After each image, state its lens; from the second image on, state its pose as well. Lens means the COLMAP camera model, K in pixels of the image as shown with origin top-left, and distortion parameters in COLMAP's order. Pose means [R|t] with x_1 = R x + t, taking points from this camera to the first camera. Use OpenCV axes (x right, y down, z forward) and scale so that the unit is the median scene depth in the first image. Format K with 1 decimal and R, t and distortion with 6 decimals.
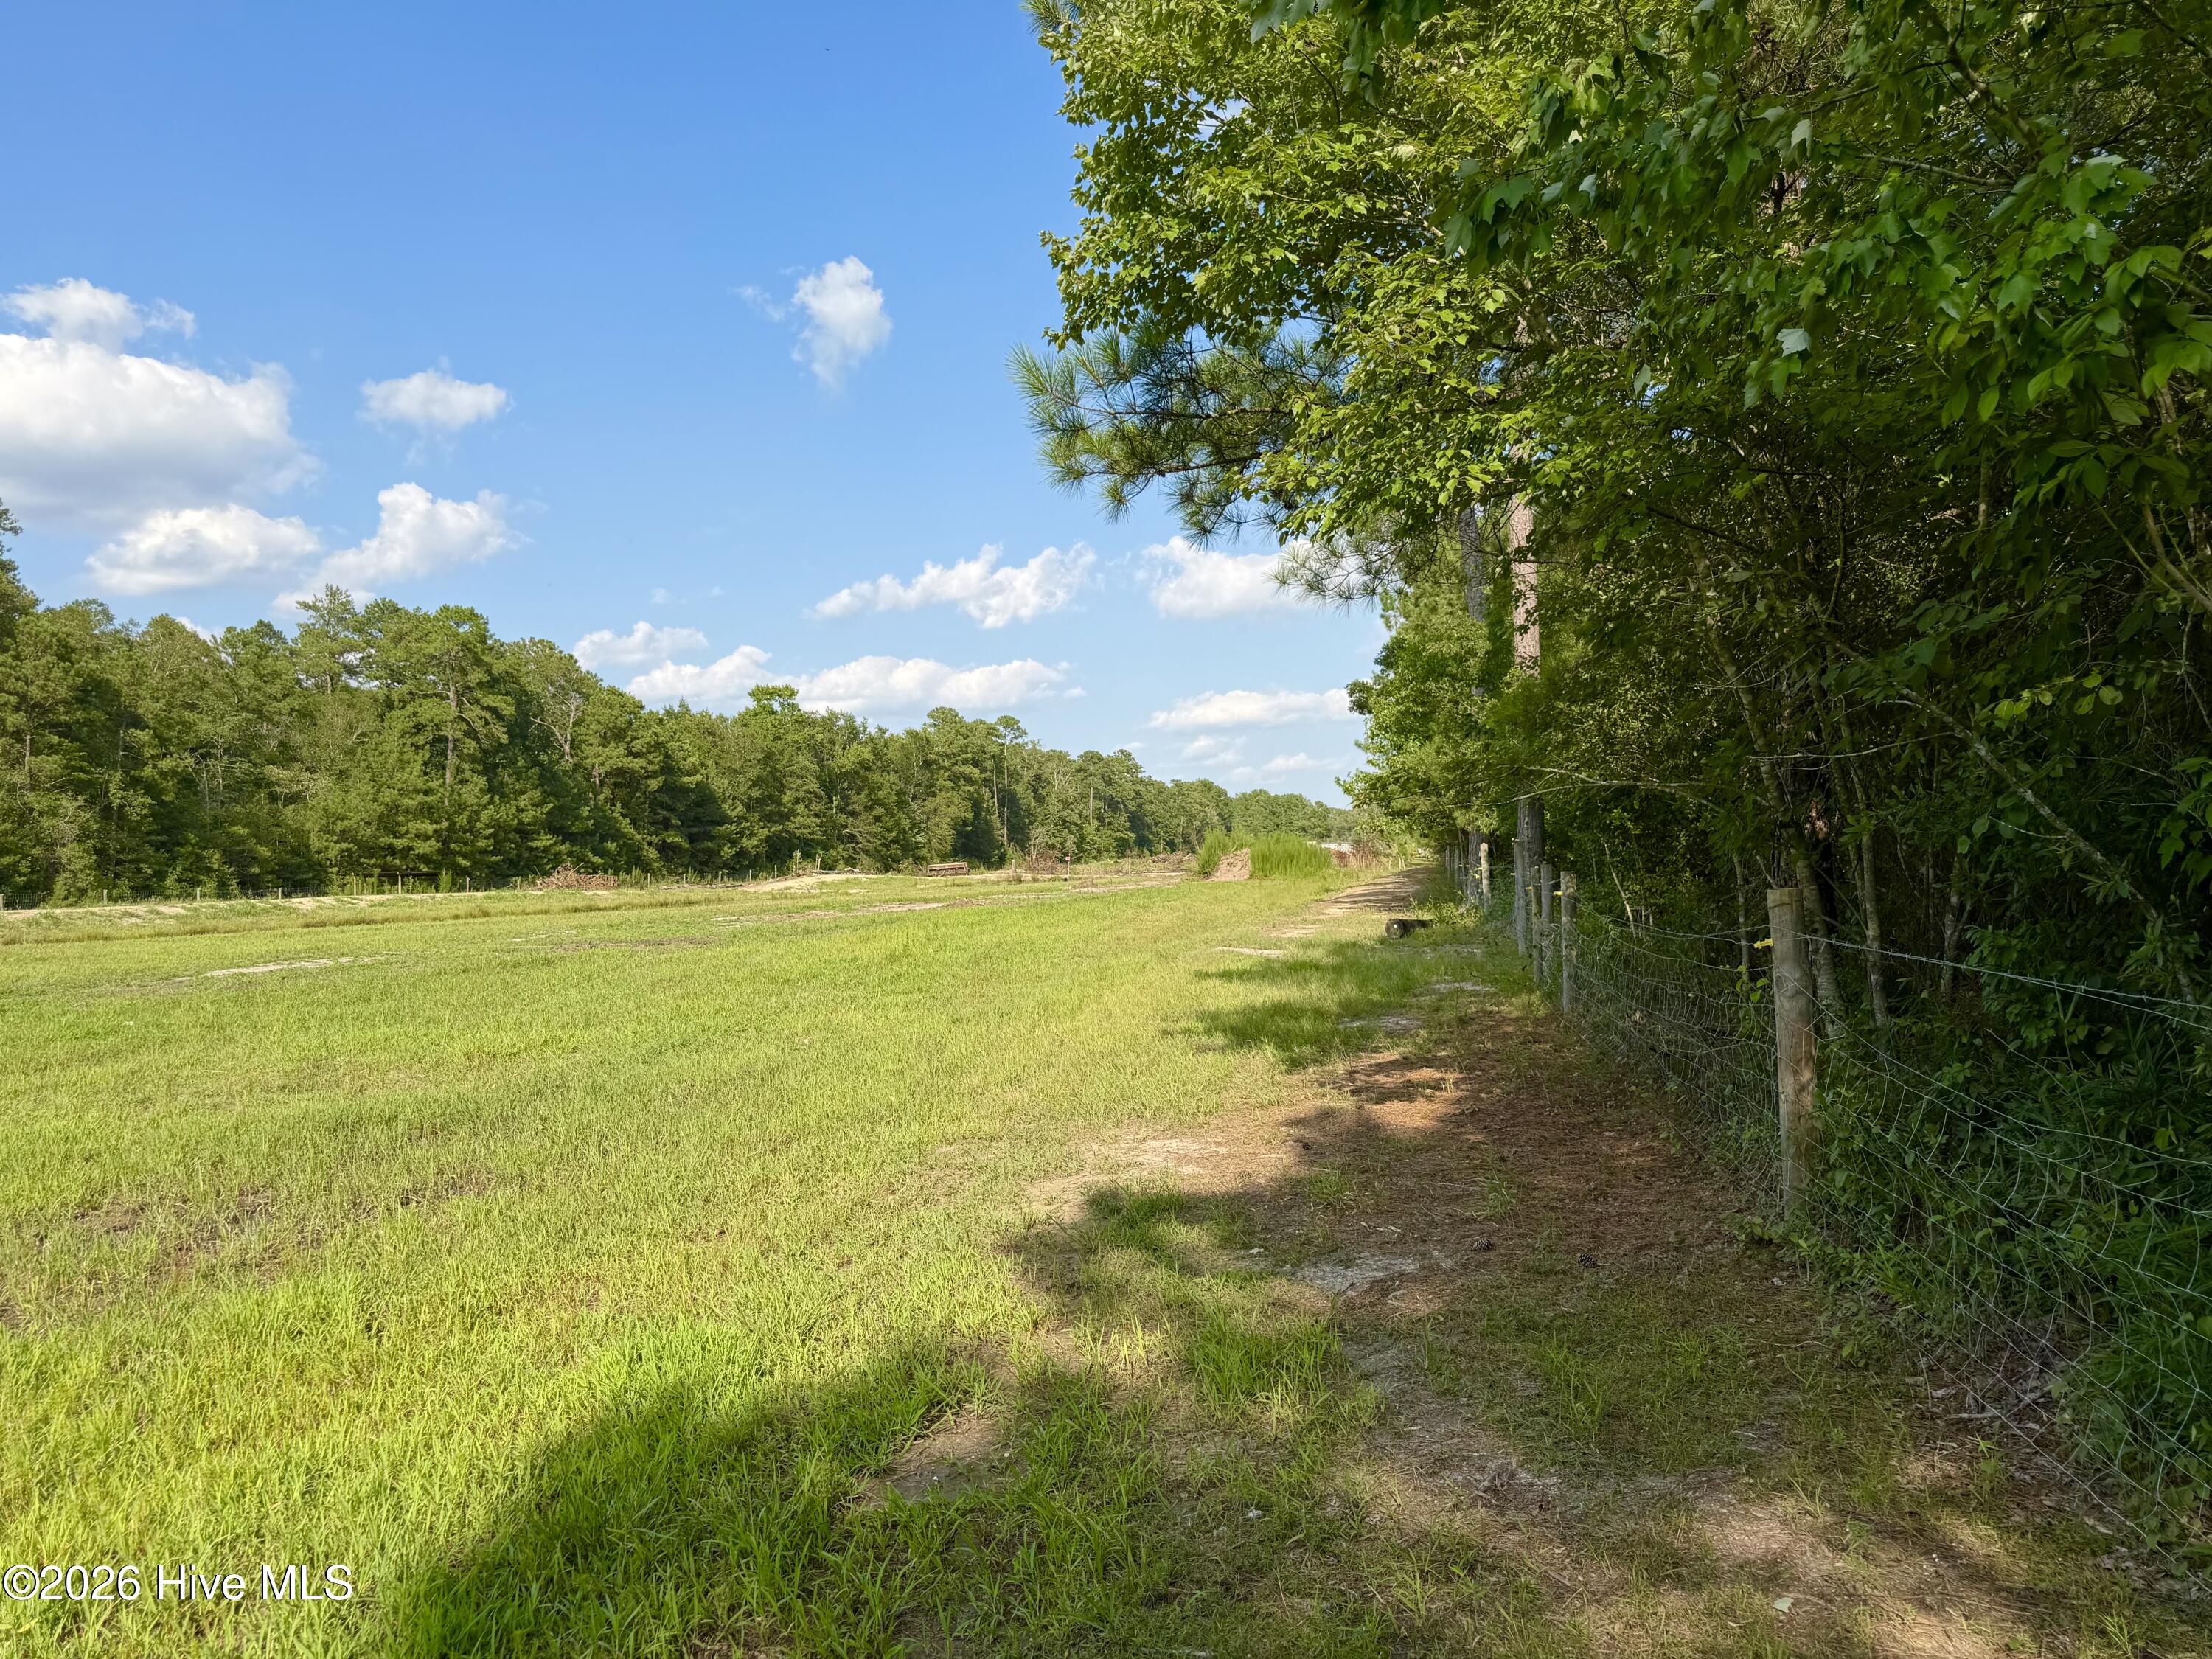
lens RADIAL K [[1537.6, 0, 1106.0], [0, 1537.6, 829.5], [0, 0, 1]] dist [0.007731, -0.002292]
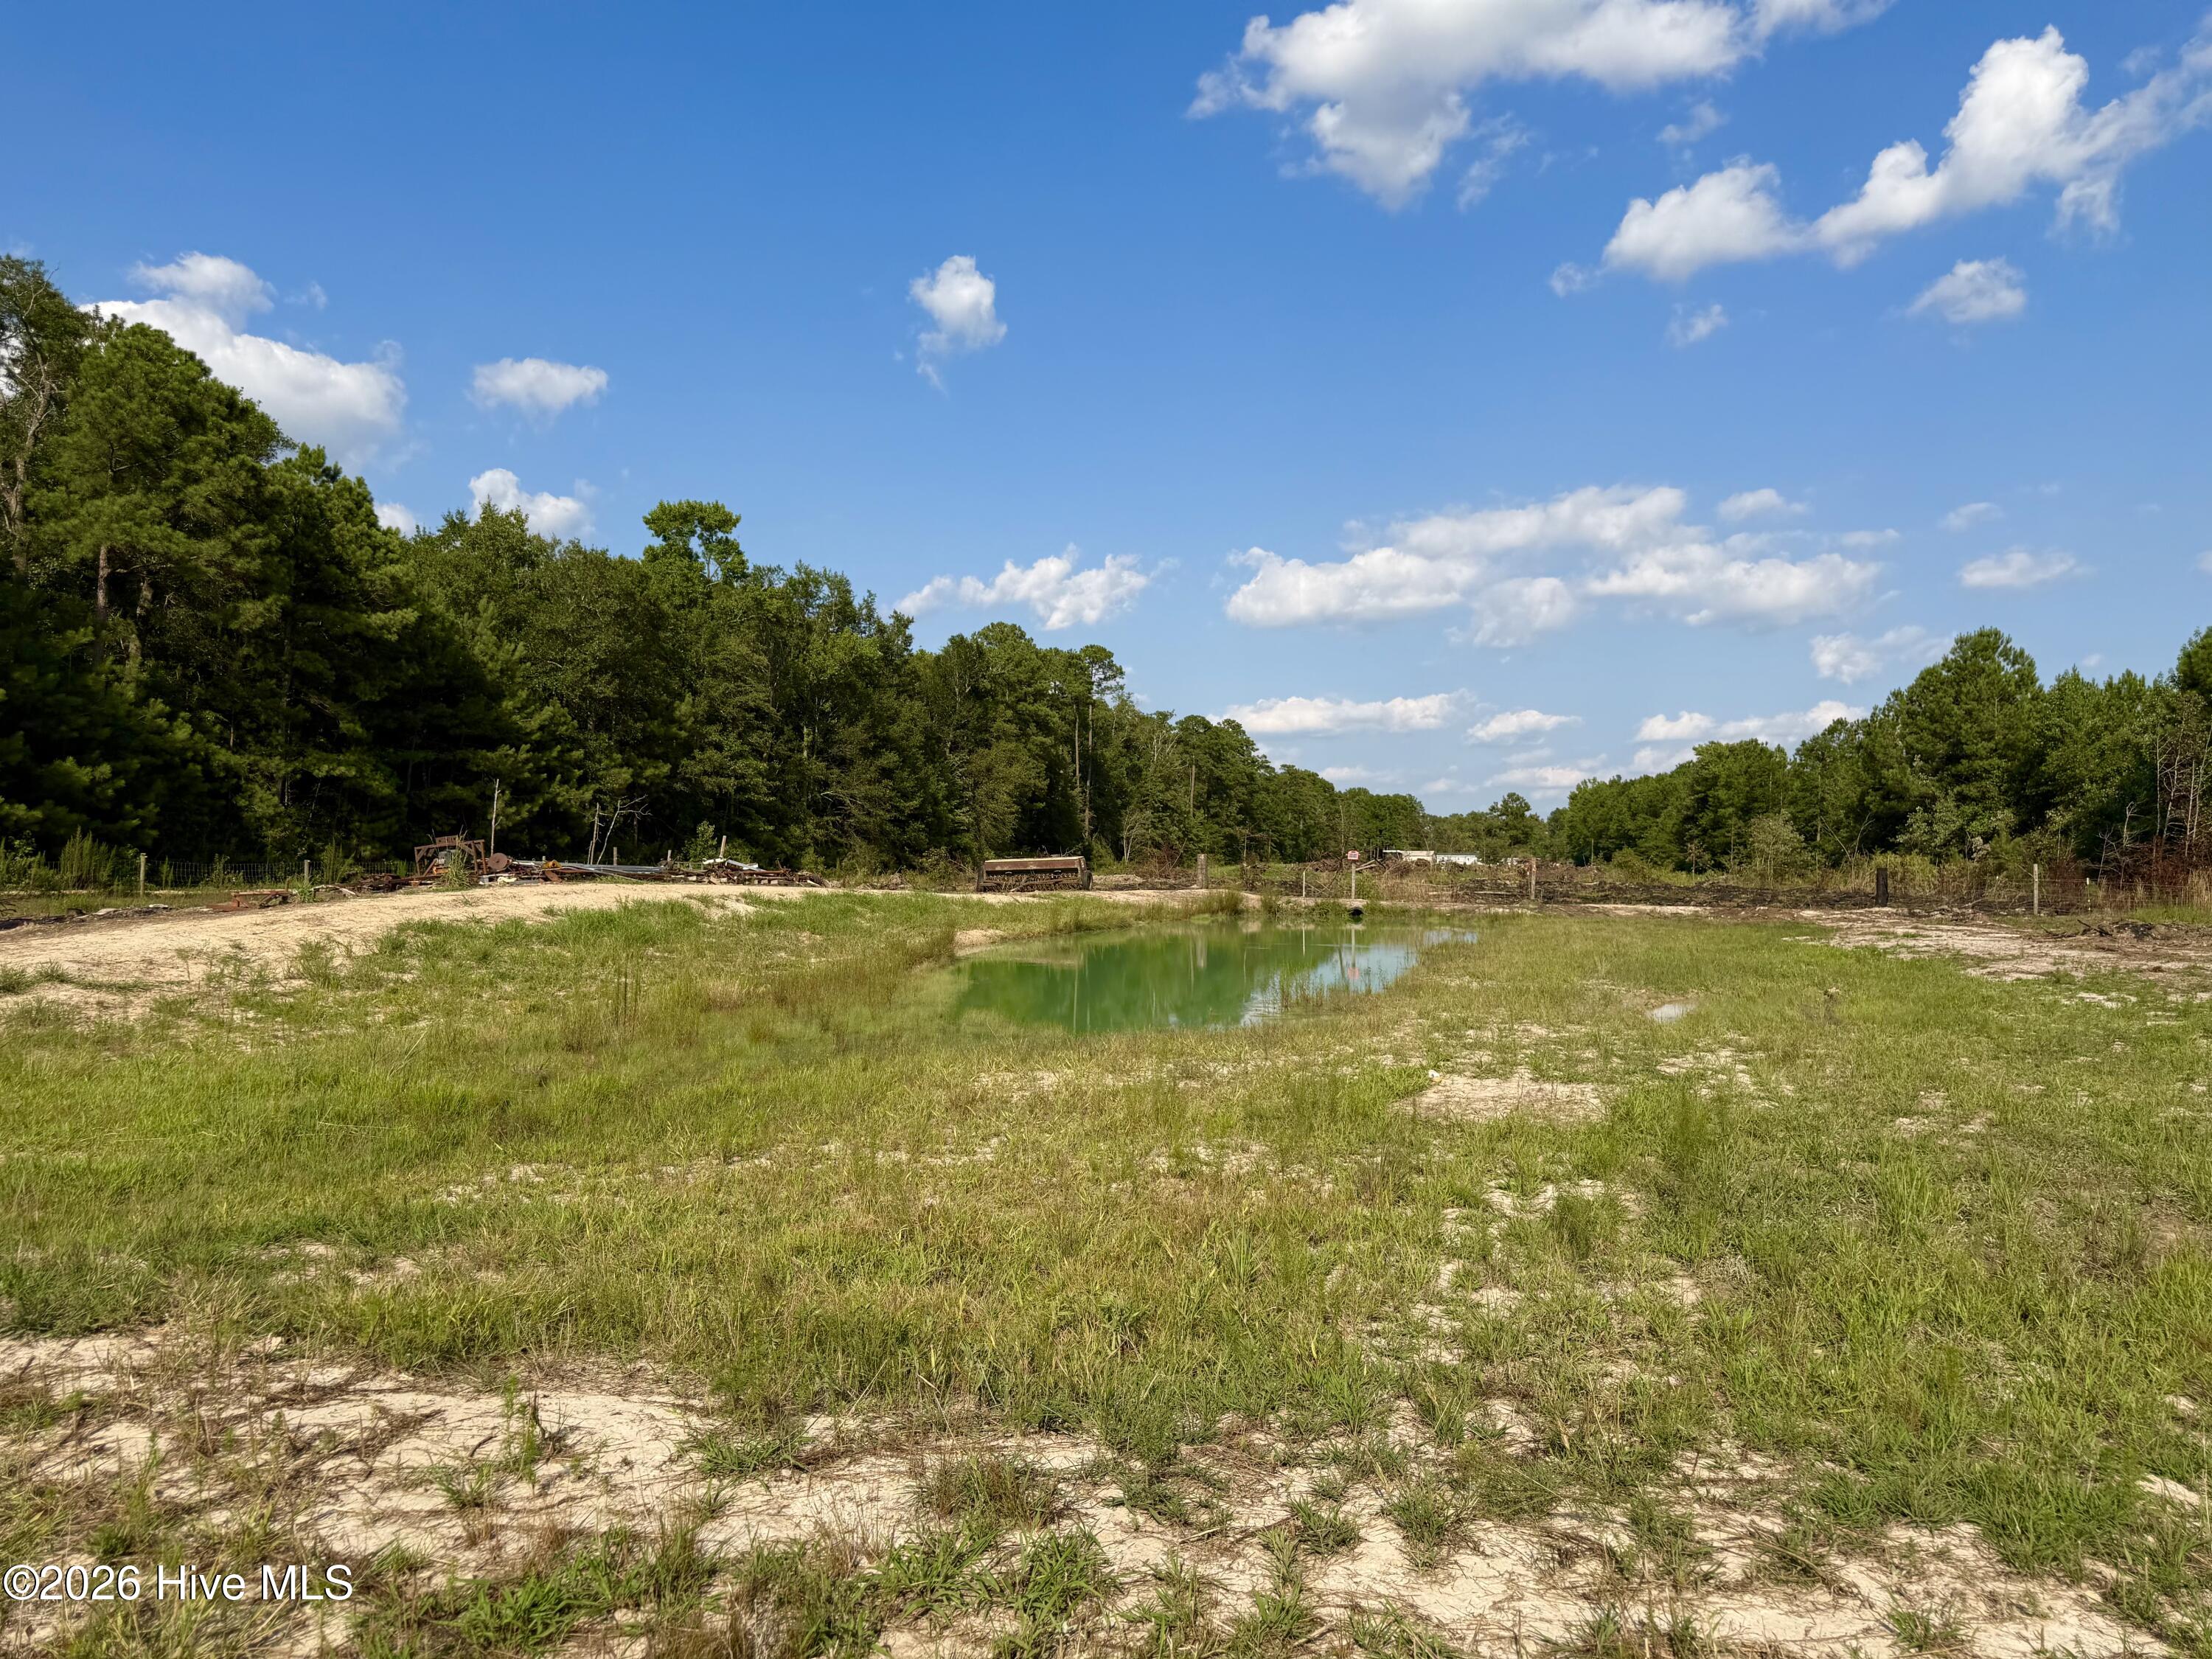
lens RADIAL K [[1537.6, 0, 1106.0], [0, 1537.6, 829.5], [0, 0, 1]] dist [0.007731, -0.002292]
pose [[0.999039, 0.036119, -0.024842, -0.079730], [-0.036186, 0.999343, -0.002264, 0.016248], [0.024744, 0.003161, 0.999689, 0.647370]]
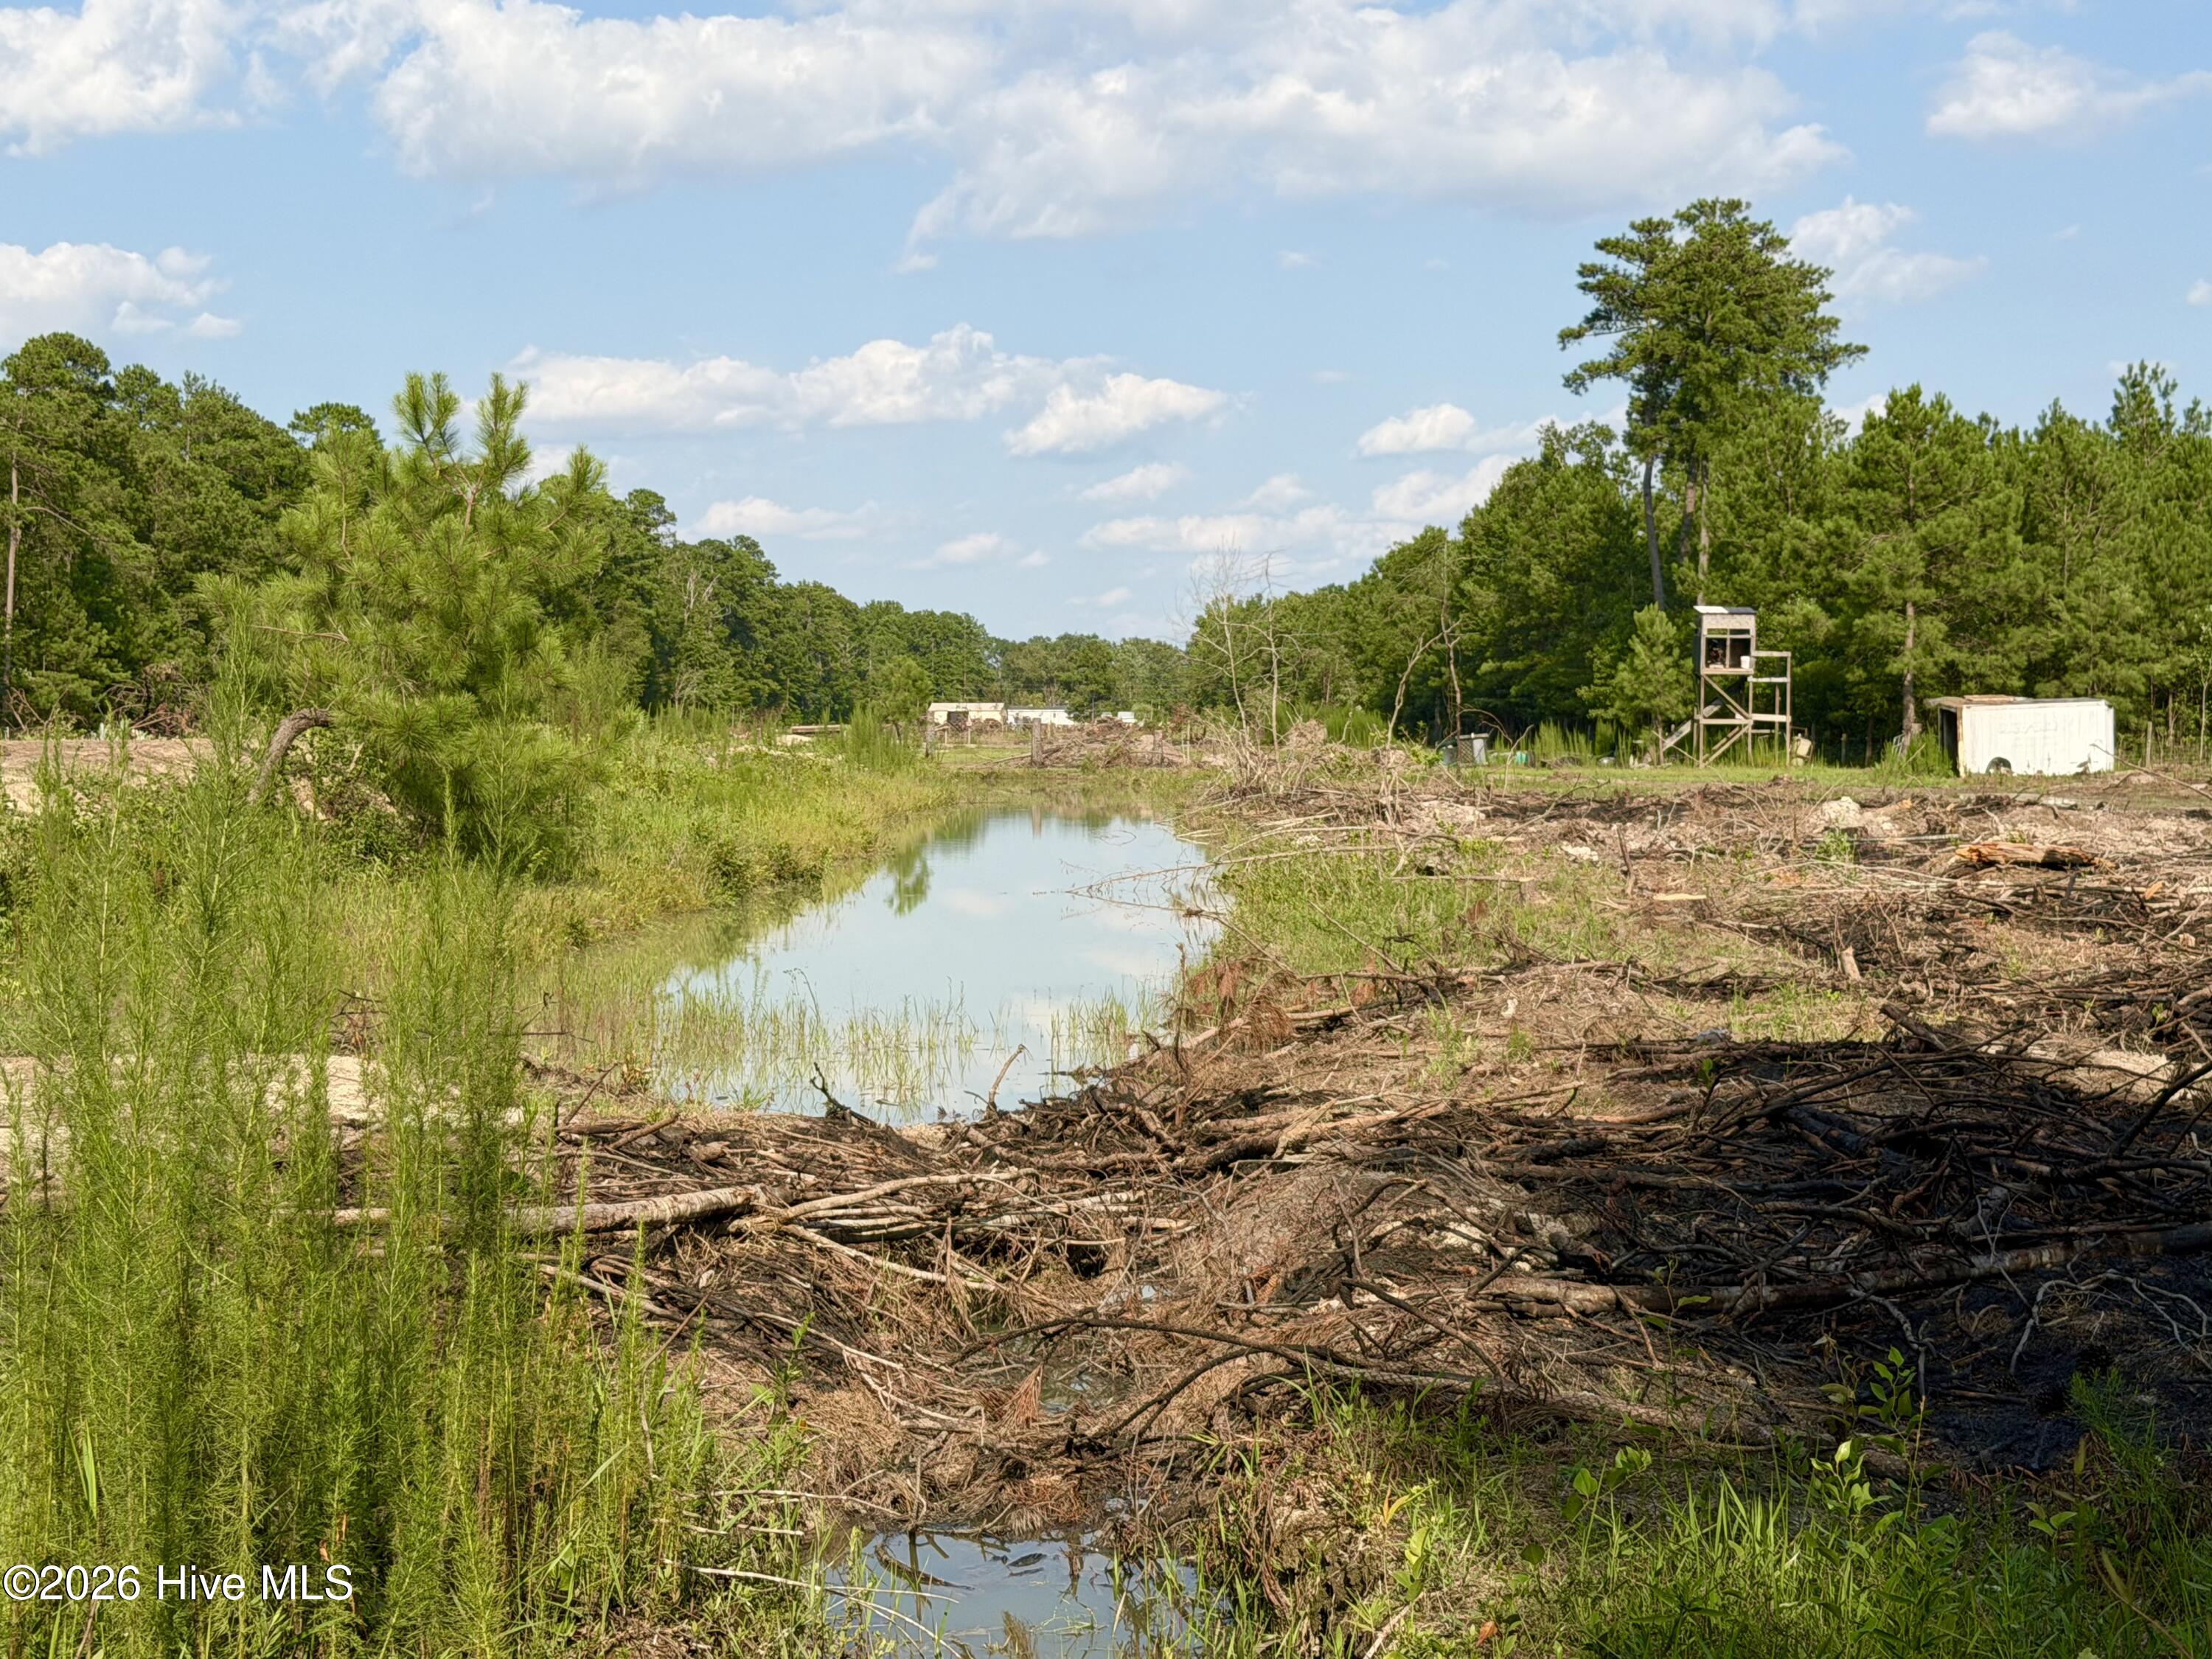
lens RADIAL K [[3473.0, 0, 1106.0], [0, 3473.0, 829.5], [0, 0, 1]] dist [-0.001740, 0.002597]
pose [[0.976303, 0.022484, 0.215239, -0.365038], [-0.032551, 0.998530, 0.043342, -0.007618], [-0.213948, -0.049321, 0.975599, -0.845406]]
